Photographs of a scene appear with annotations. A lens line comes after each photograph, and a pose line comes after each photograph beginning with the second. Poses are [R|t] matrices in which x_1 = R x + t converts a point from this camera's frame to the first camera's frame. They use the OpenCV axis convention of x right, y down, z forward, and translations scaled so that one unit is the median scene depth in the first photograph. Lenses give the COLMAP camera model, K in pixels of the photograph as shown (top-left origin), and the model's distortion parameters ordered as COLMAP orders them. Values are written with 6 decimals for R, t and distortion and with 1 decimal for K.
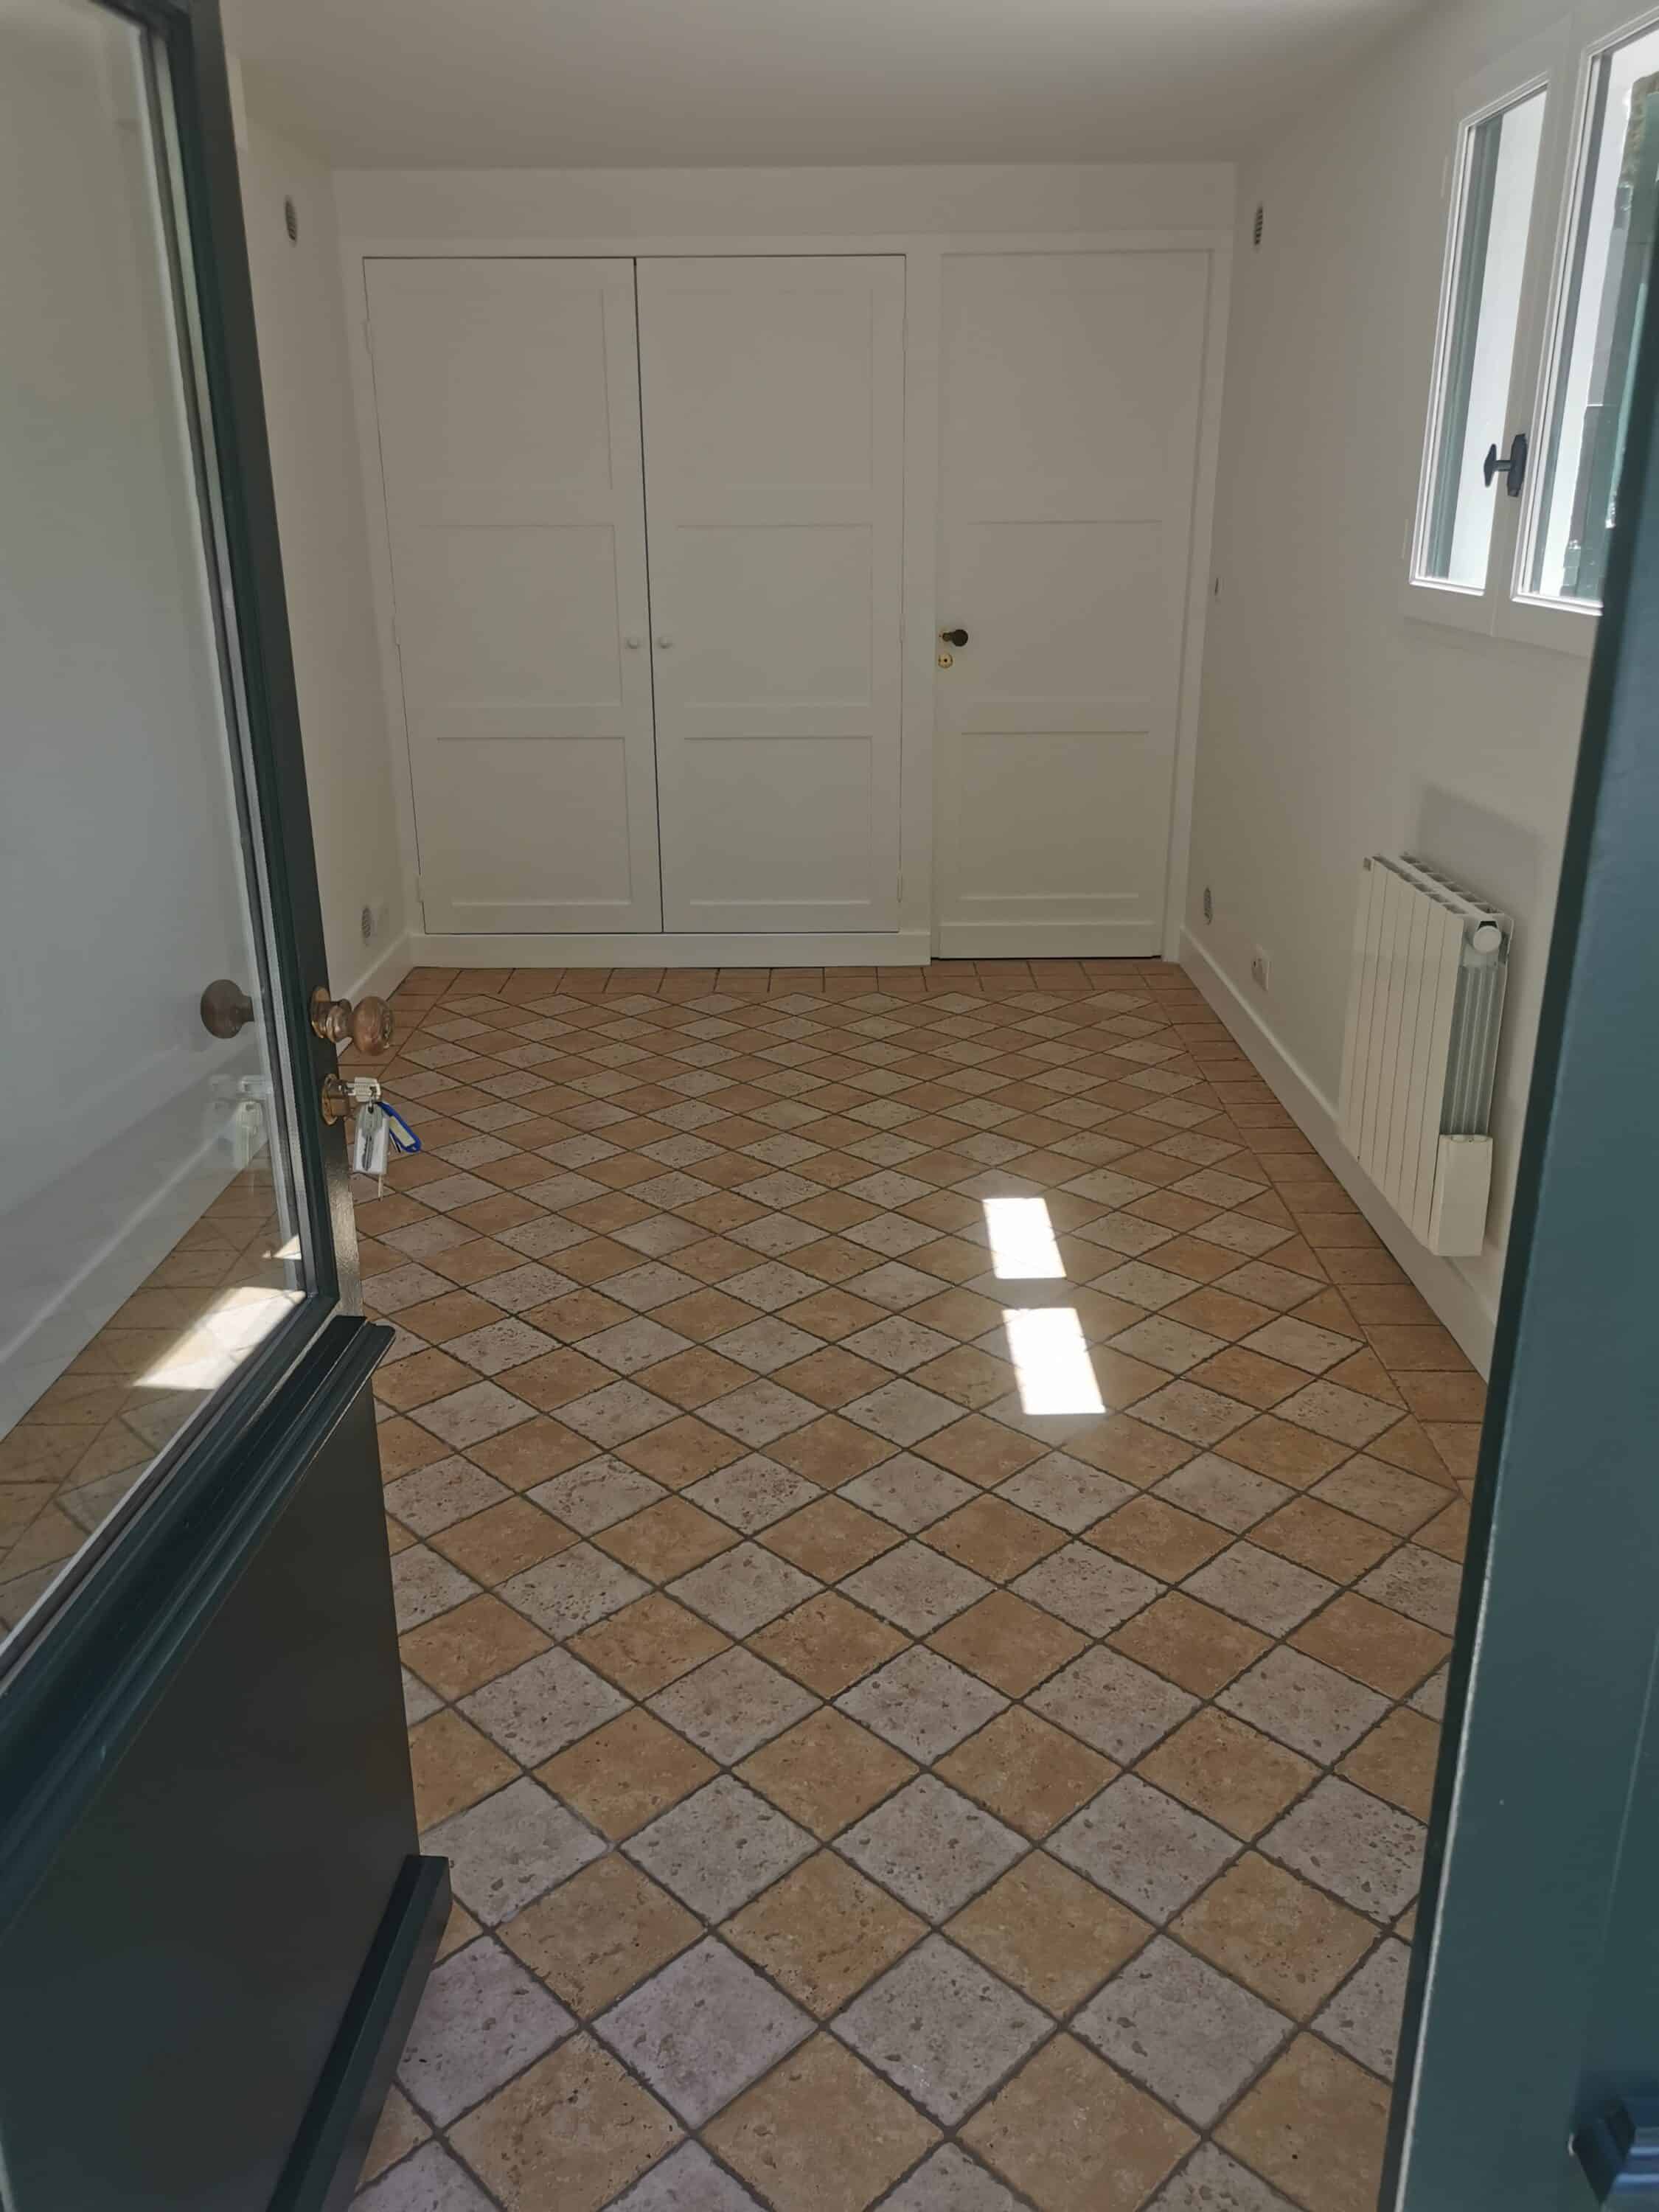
lens RADIAL K [[1756.7, 0, 816.1], [0, 1756.7, 1103.0], [0, 0, 1]] dist [0.074726, -0.018424]
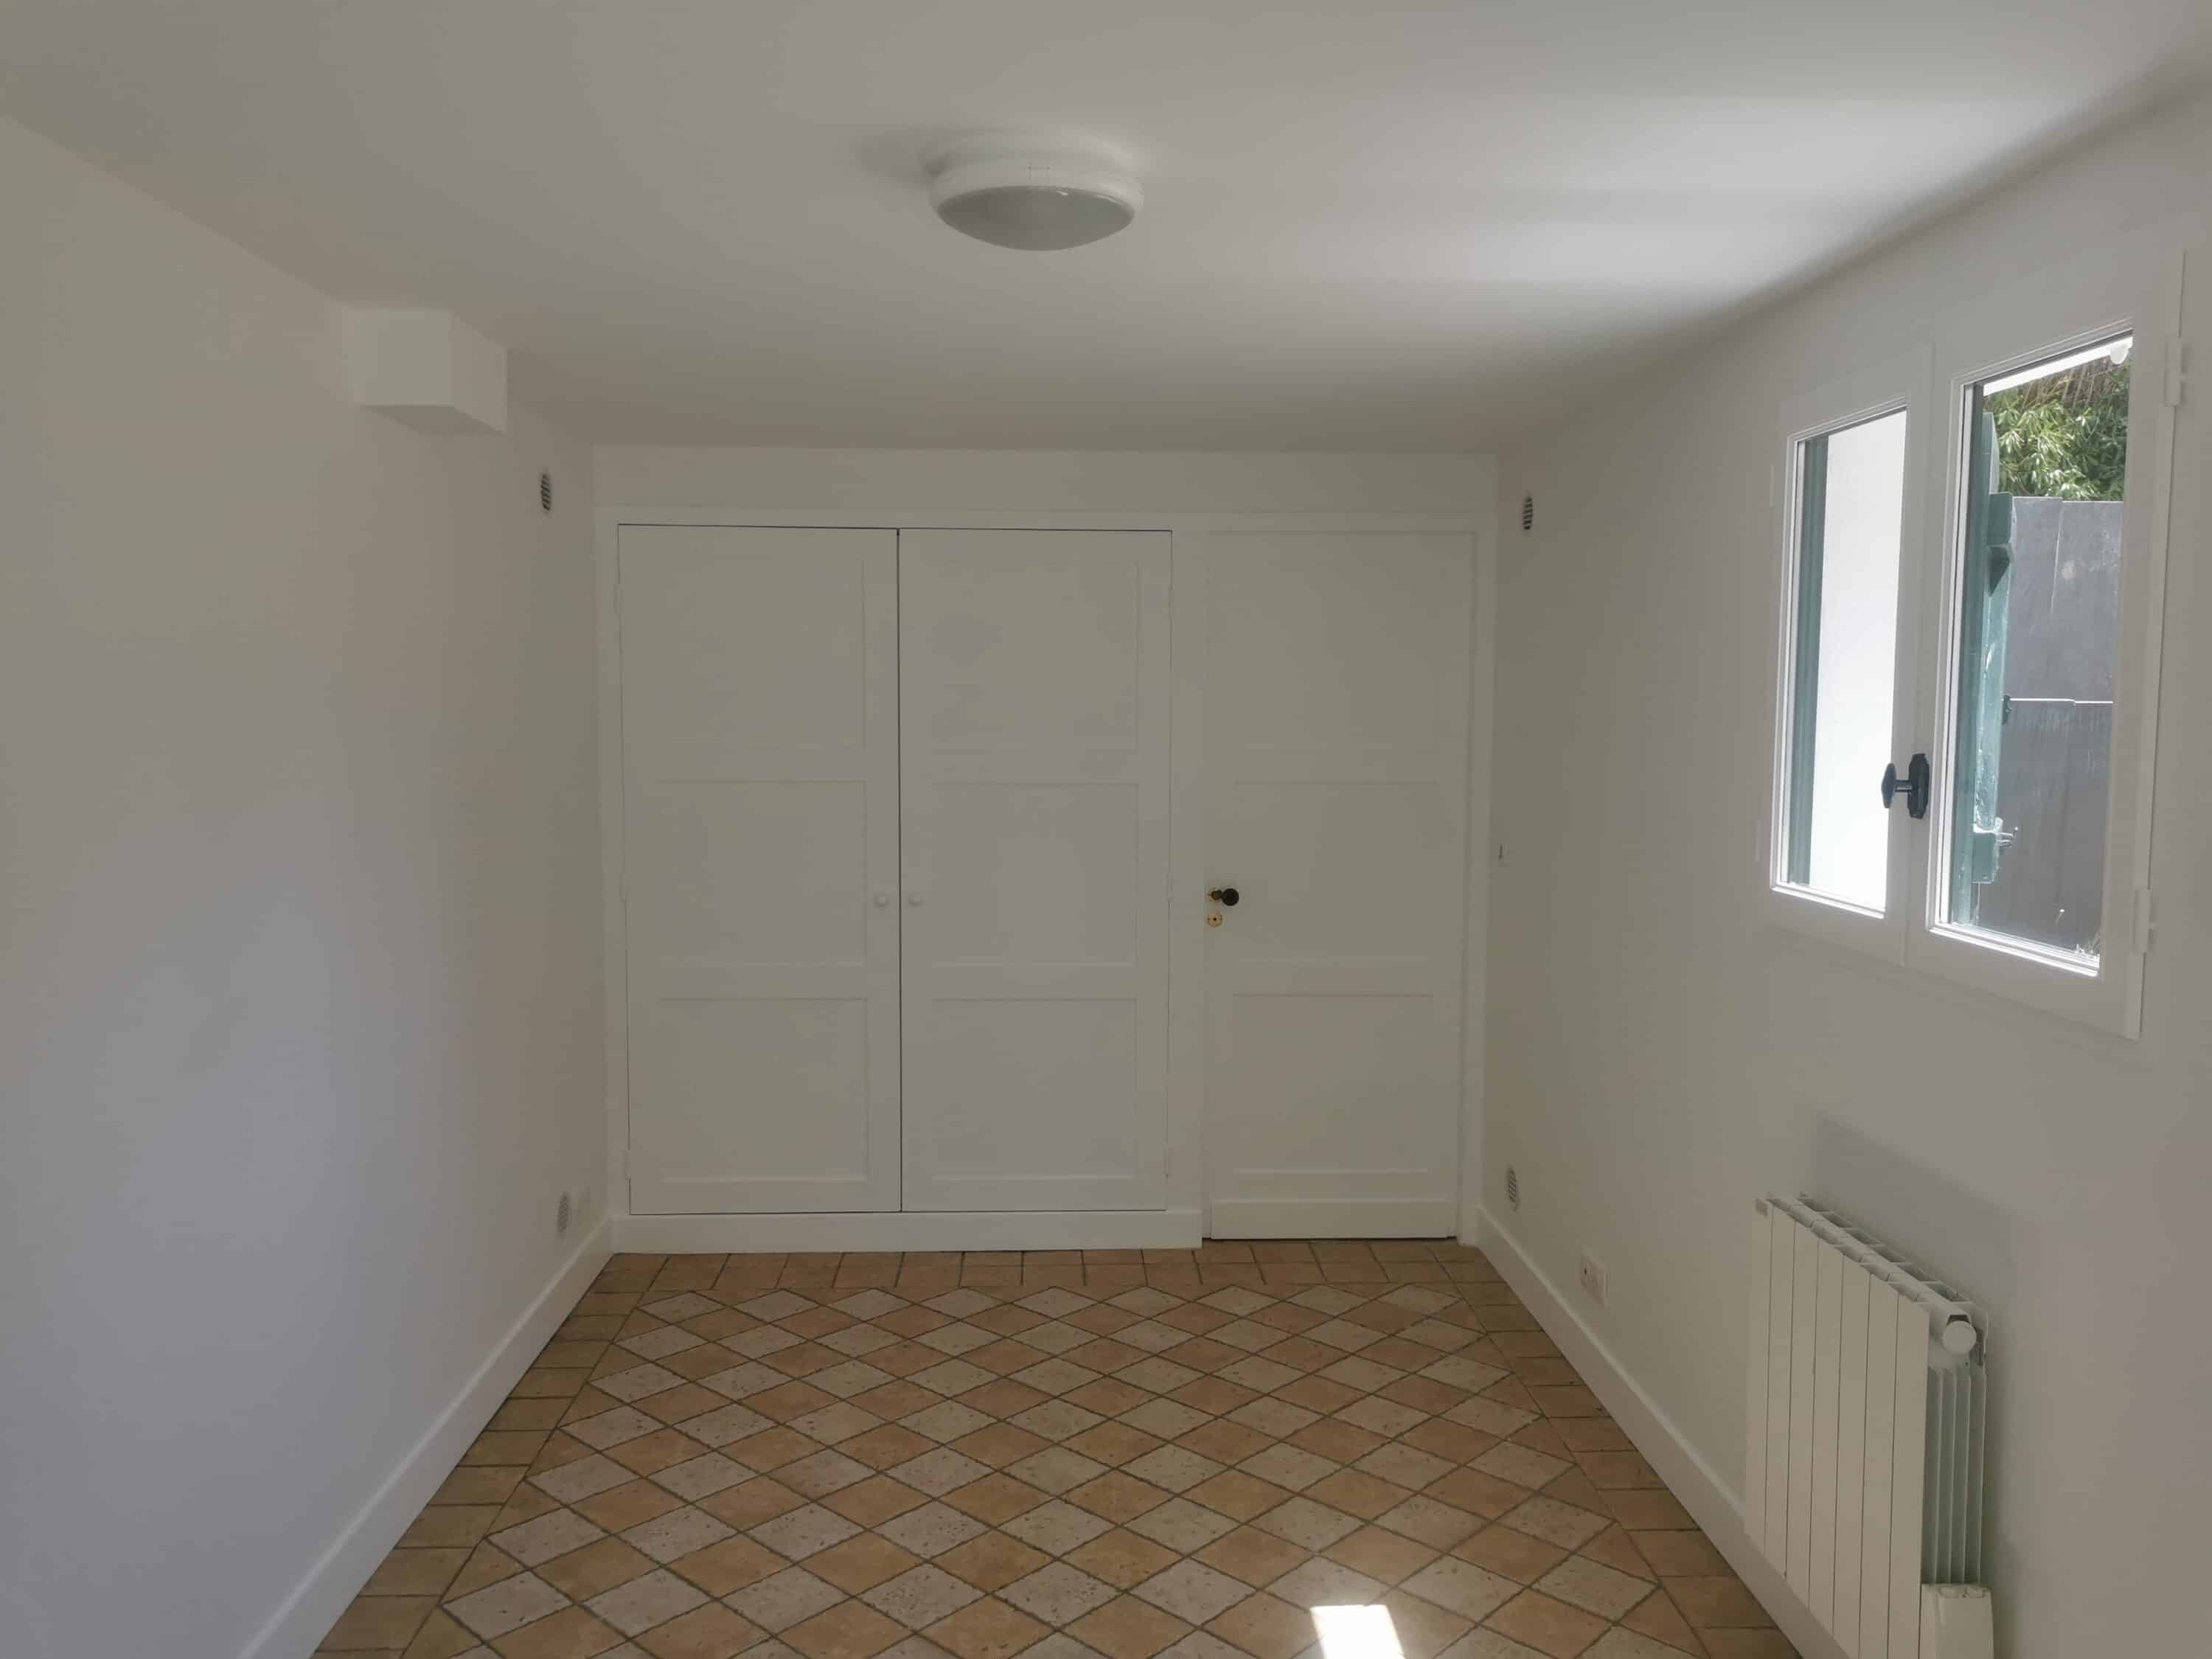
lens RADIAL K [[1756.7, 0, 1111.4], [0, 1756.7, 834.6], [0, 0, 1]] dist [0.074726, -0.018424]
pose [[0.998738, 0.007639, 0.049633, -0.034020], [0.005152, 0.967558, -0.252597, -0.070609], [-0.049953, 0.252534, 0.966298, 0.107684]]
